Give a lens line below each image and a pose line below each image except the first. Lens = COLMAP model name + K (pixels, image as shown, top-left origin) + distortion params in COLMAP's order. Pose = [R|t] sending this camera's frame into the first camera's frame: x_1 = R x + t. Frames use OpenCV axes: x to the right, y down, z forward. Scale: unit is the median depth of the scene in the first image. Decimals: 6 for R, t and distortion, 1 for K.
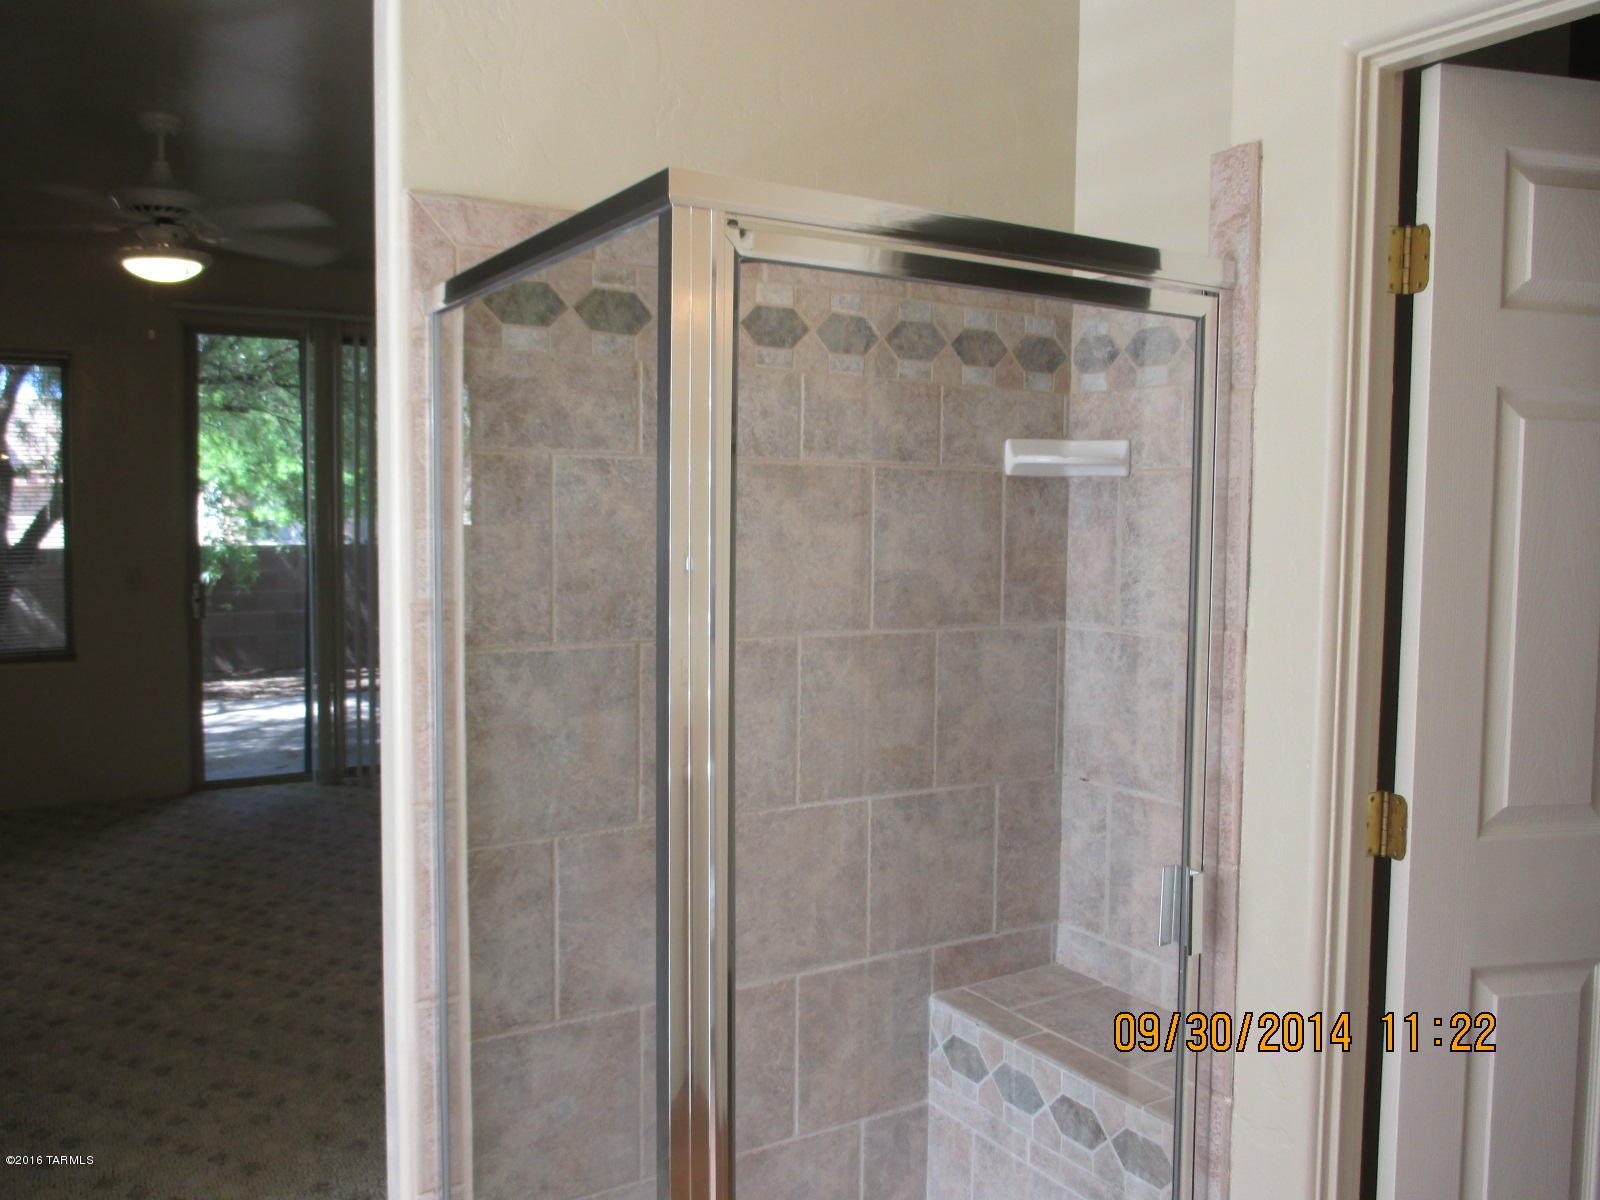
lens RADIAL K [[1331.5, 0, 779.2], [0, 1331.5, 576.2], [0, 0, 1]] dist [-0.032913, -0.003427]
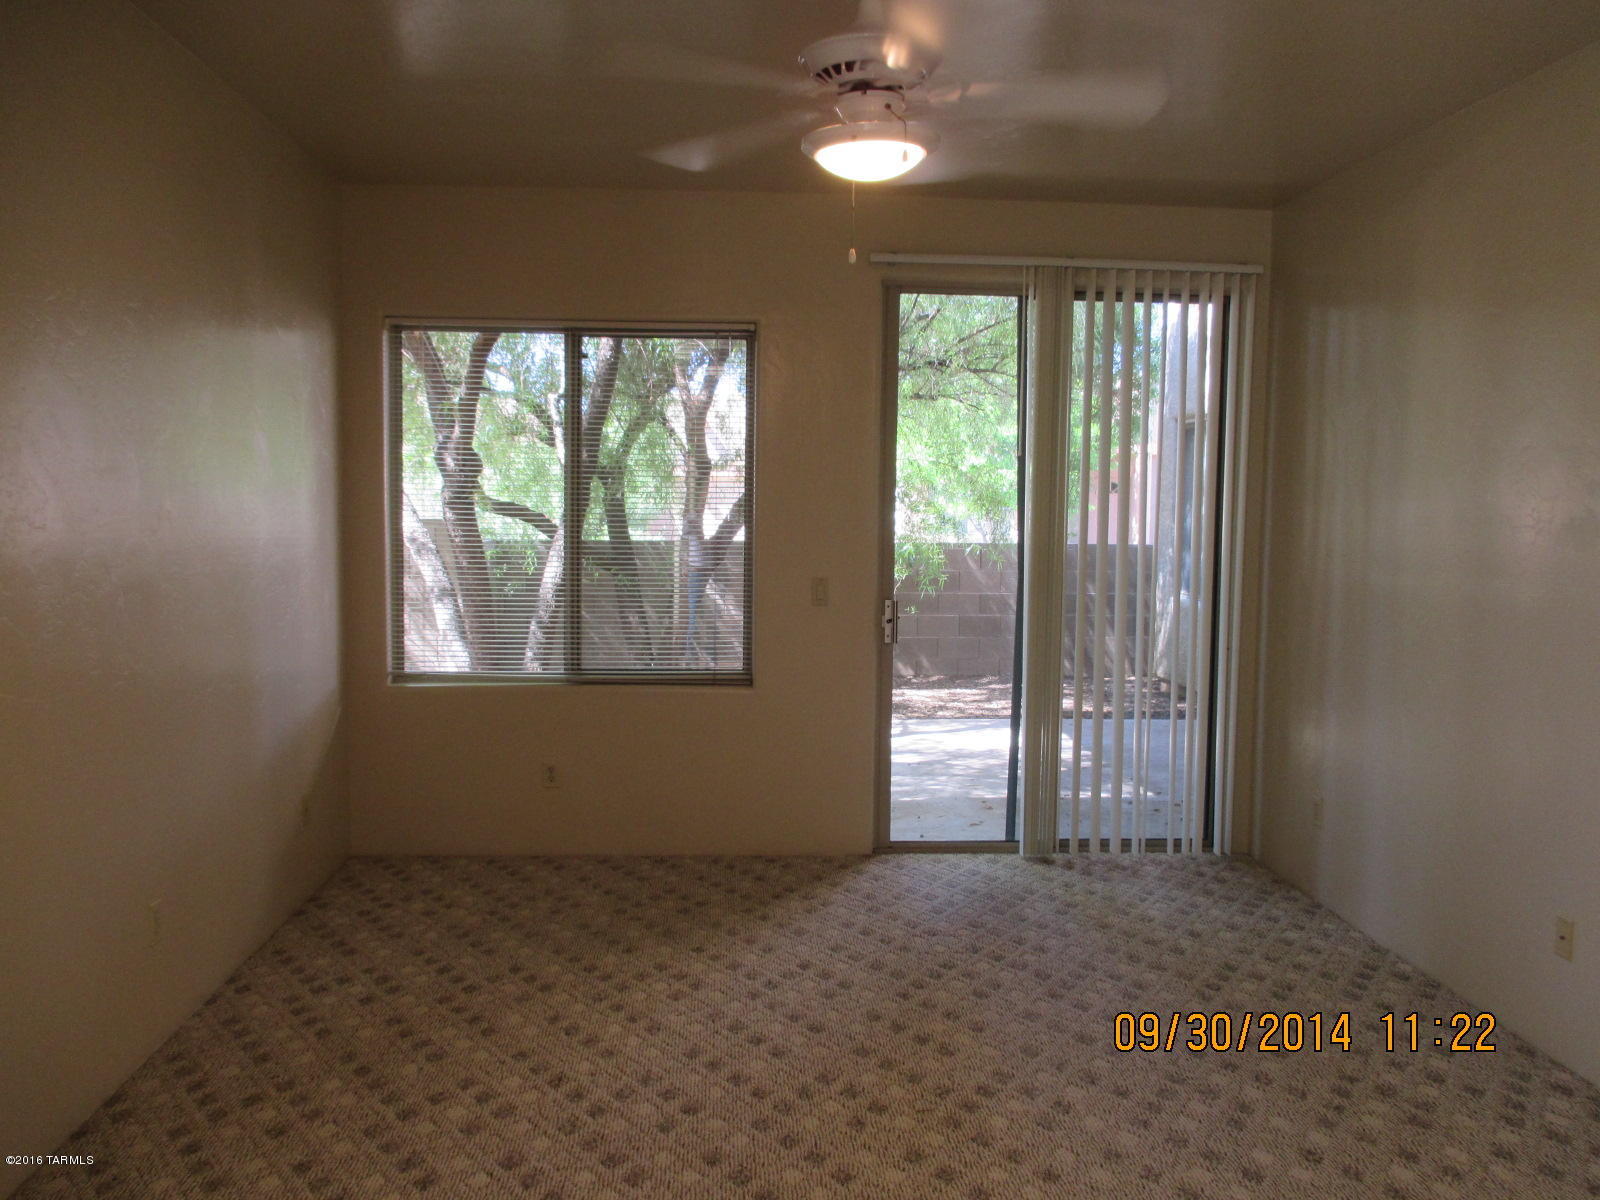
lens RADIAL K [[1331.5, 0, 779.2], [0, 1331.5, 576.2], [0, 0, 1]] dist [-0.032913, -0.003427]
pose [[0.883769, 0.033473, -0.466725, -0.115106], [-0.030982, 0.999435, 0.013013, -0.017582], [0.466897, 0.002959, 0.884307, 0.236682]]
